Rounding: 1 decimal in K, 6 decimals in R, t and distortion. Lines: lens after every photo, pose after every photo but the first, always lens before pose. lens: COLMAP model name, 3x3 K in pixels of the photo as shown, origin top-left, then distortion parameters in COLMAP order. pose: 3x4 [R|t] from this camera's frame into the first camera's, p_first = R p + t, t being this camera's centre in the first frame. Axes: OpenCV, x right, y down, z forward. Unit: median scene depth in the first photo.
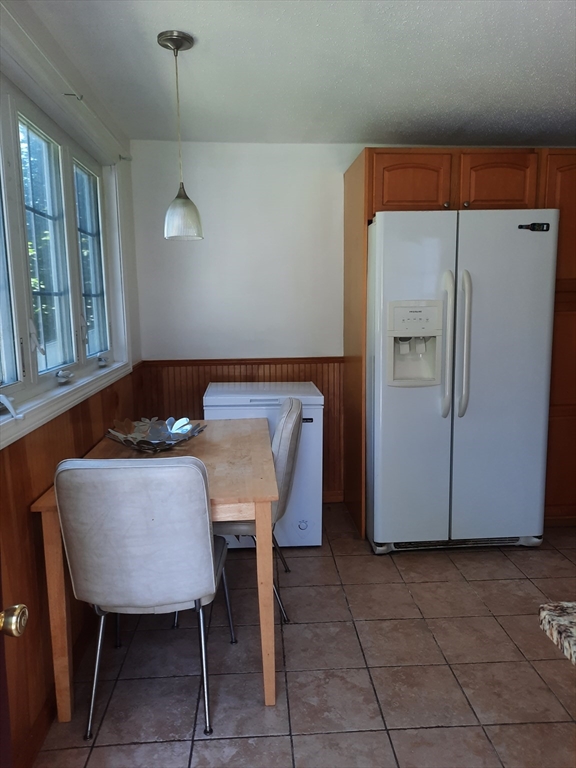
lens RADIAL K [[560.0, 0, 288.0], [0, 560.0, 384.0], [0, 0, 1]] dist [0.051188, -0.048381]
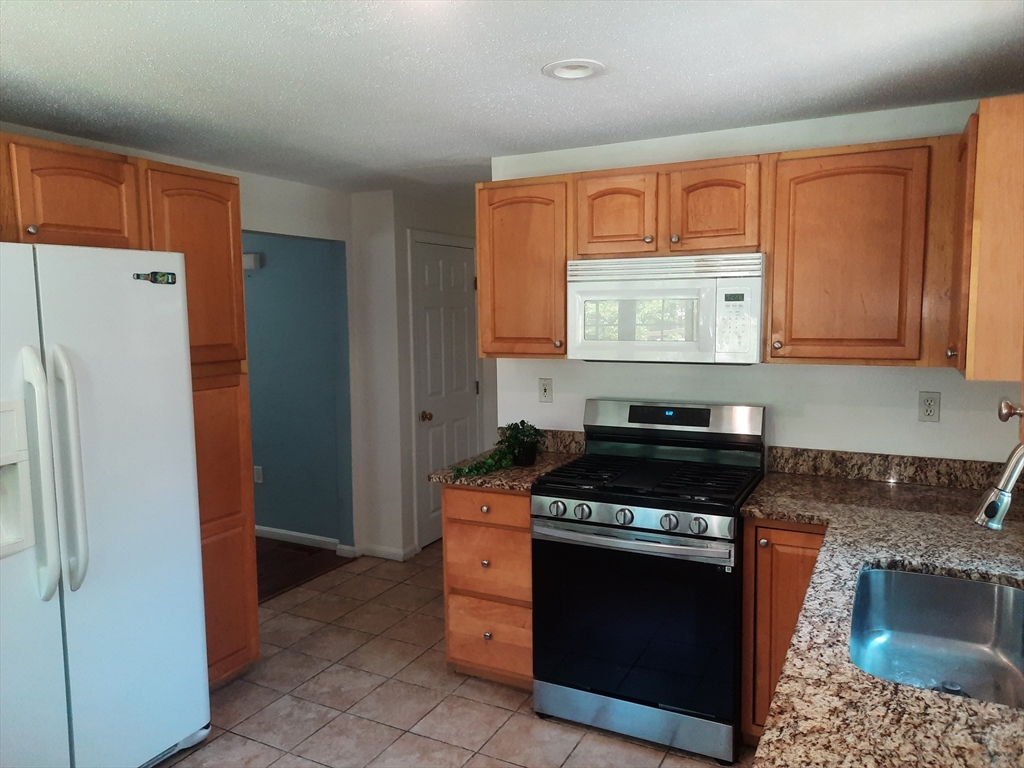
lens RADIAL K [[746.6, 0, 512.0], [0, 746.6, 384.0], [0, 0, 1]] dist [0.051188, -0.048381]
pose [[0.514609, -0.081545, 0.853538, -0.113209], [0.126987, 0.991738, 0.018186, -0.110944], [-0.847969, 0.099029, 0.520712, 0.184655]]
